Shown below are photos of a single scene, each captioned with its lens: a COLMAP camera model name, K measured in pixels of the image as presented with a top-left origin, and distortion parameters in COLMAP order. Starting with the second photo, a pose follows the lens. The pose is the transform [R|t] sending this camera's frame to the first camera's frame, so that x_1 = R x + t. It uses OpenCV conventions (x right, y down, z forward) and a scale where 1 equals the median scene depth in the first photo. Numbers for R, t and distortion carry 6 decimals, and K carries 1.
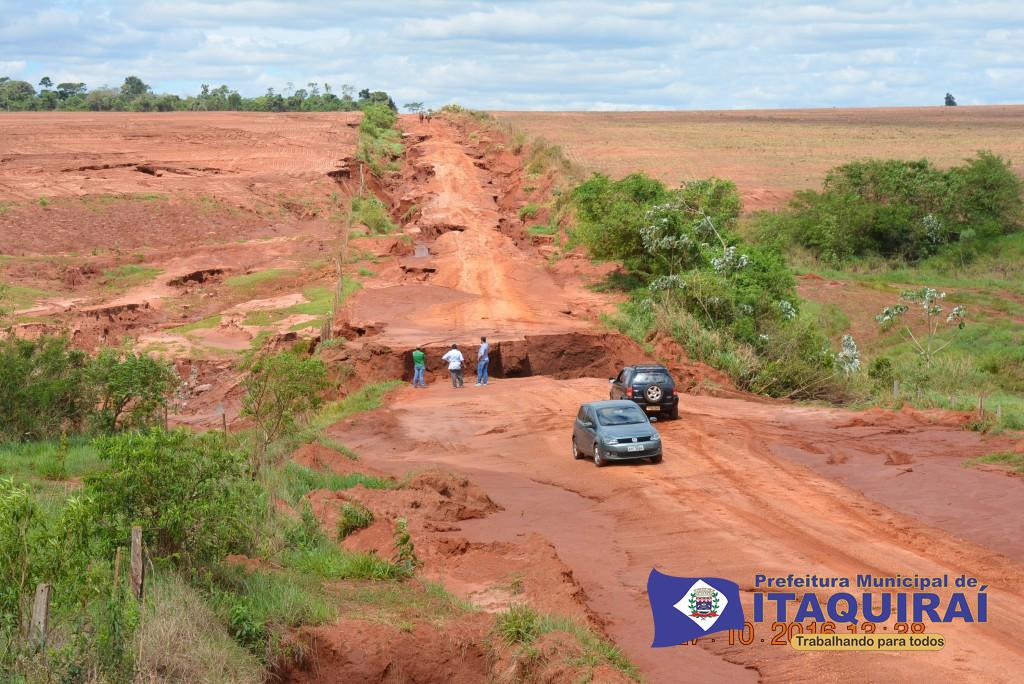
lens RADIAL K [[2320.6, 0, 514.9], [0, 2320.6, 340.3], [0, 0, 1]] dist [0.044982, 0.000000]
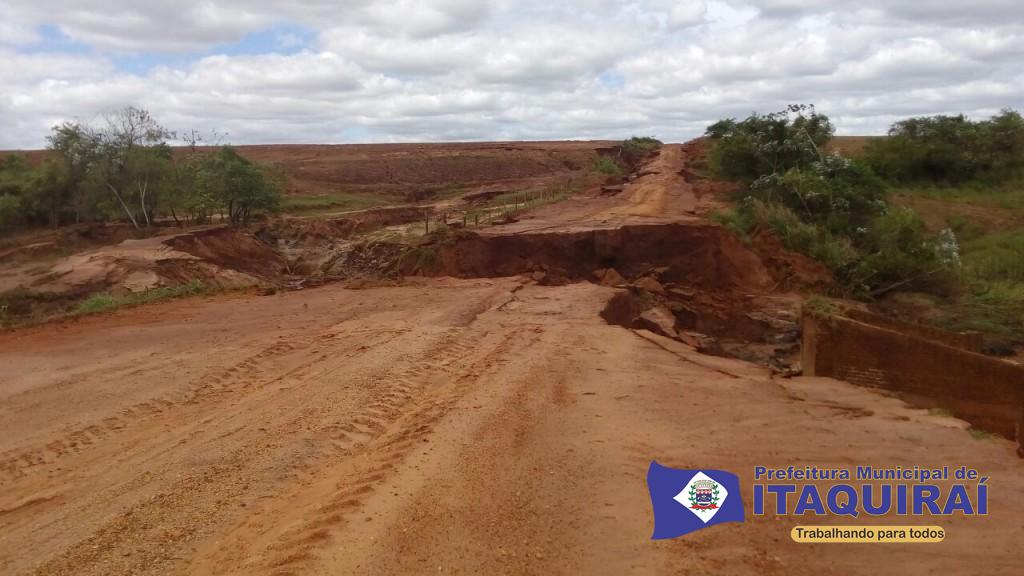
lens RADIAL K [[790.6, 0, 511.4], [0, 790.6, 279.9], [0, 0, 1]] dist [0.080014, -0.128411]
pose [[0.965755, 0.028973, -0.257831, 0.044167], [-0.015170, 0.998351, 0.055367, 0.003269], [0.259010, -0.049559, 0.964602, 0.567829]]
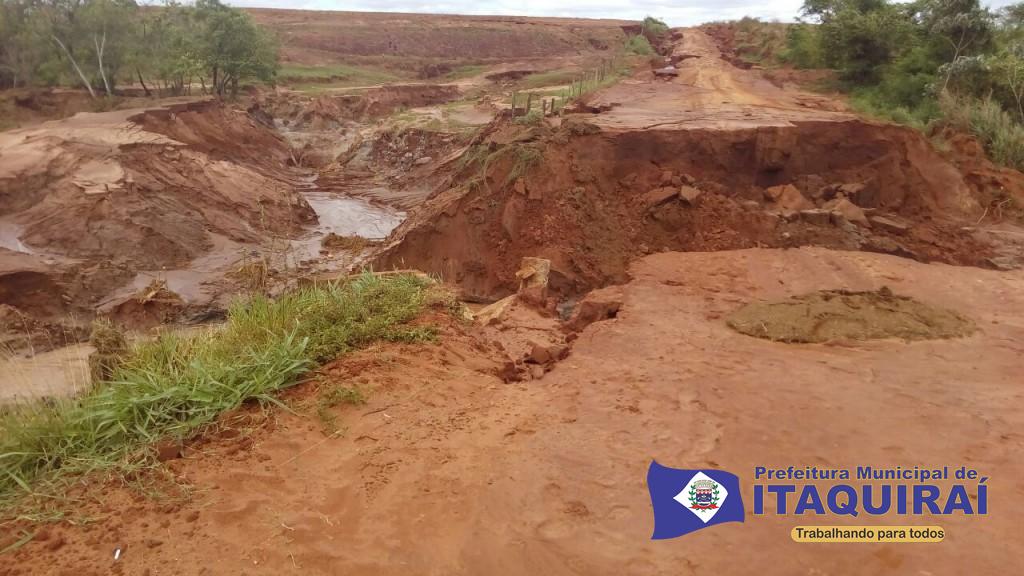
lens RADIAL K [[790.6, 0, 510.9], [0, 790.6, 286.3], [0, 0, 1]] dist [0.080014, -0.128411]
pose [[0.971017, 0.098224, -0.217894, -0.019687], [-0.053731, 0.978026, 0.201439, 0.002885], [0.232892, -0.183893, 0.954958, 0.647897]]
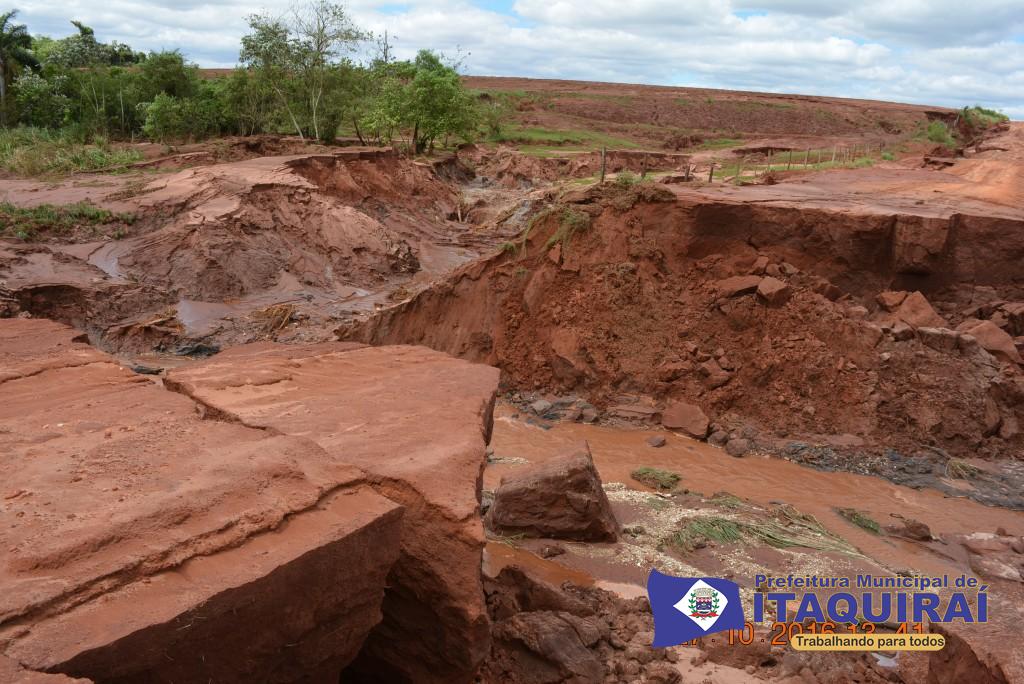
lens RADIAL K [[803.0, 0, 517.0], [0, 803.0, 346.1], [0, 0, 1]] dist [-0.093687, 0.020924]
pose [[0.809452, 0.223367, -0.543042, 0.025673], [-0.122955, 0.968795, 0.215215, 0.001638], [0.574168, -0.107436, 0.811658, 0.695677]]
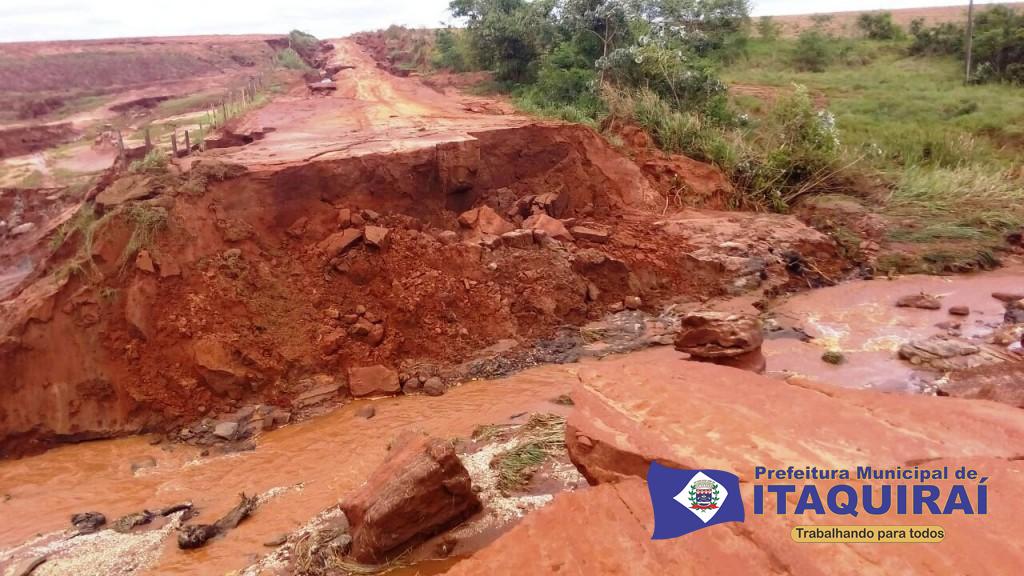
lens RADIAL K [[790.6, 0, 513.8], [0, 790.6, 287.5], [0, 0, 1]] dist [0.080014, -0.128411]
pose [[0.983969, -0.087155, 0.155590, -0.020211], [0.056595, 0.979954, 0.191015, -0.001027], [-0.169119, -0.179147, 0.969178, 0.688043]]
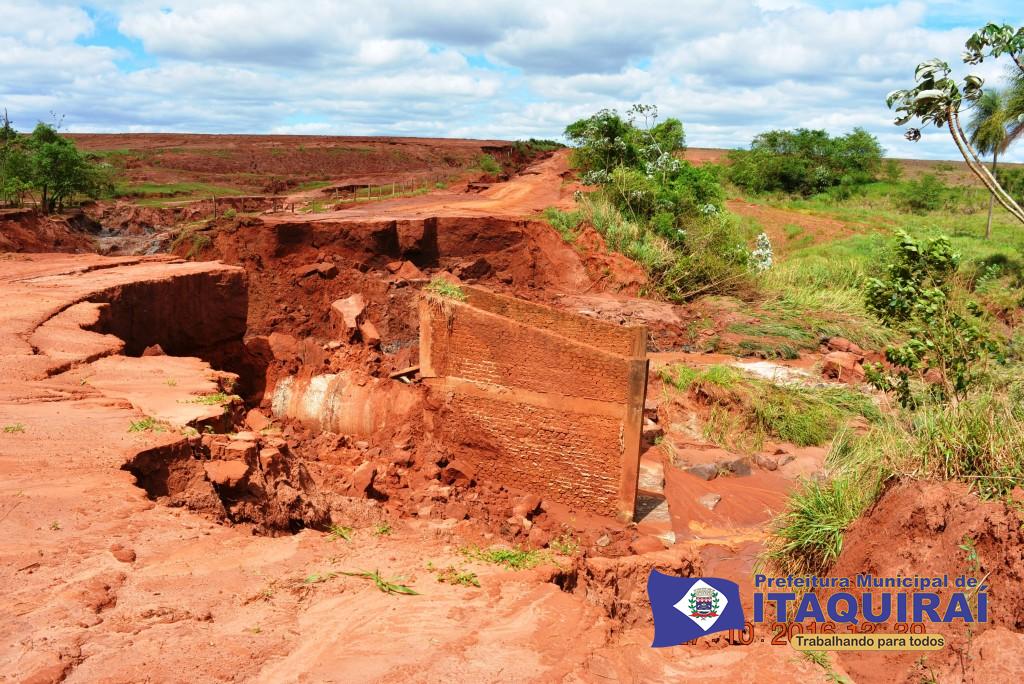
lens RADIAL K [[803.0, 0, 511.6], [0, 803.0, 348.3], [0, 0, 1]] dist [-0.093687, 0.020924]
pose [[0.987179, 0.065955, -0.145352, 0.082186], [-0.046853, 0.990257, 0.131134, 0.006637], [0.152585, -0.122642, 0.980651, 0.593113]]
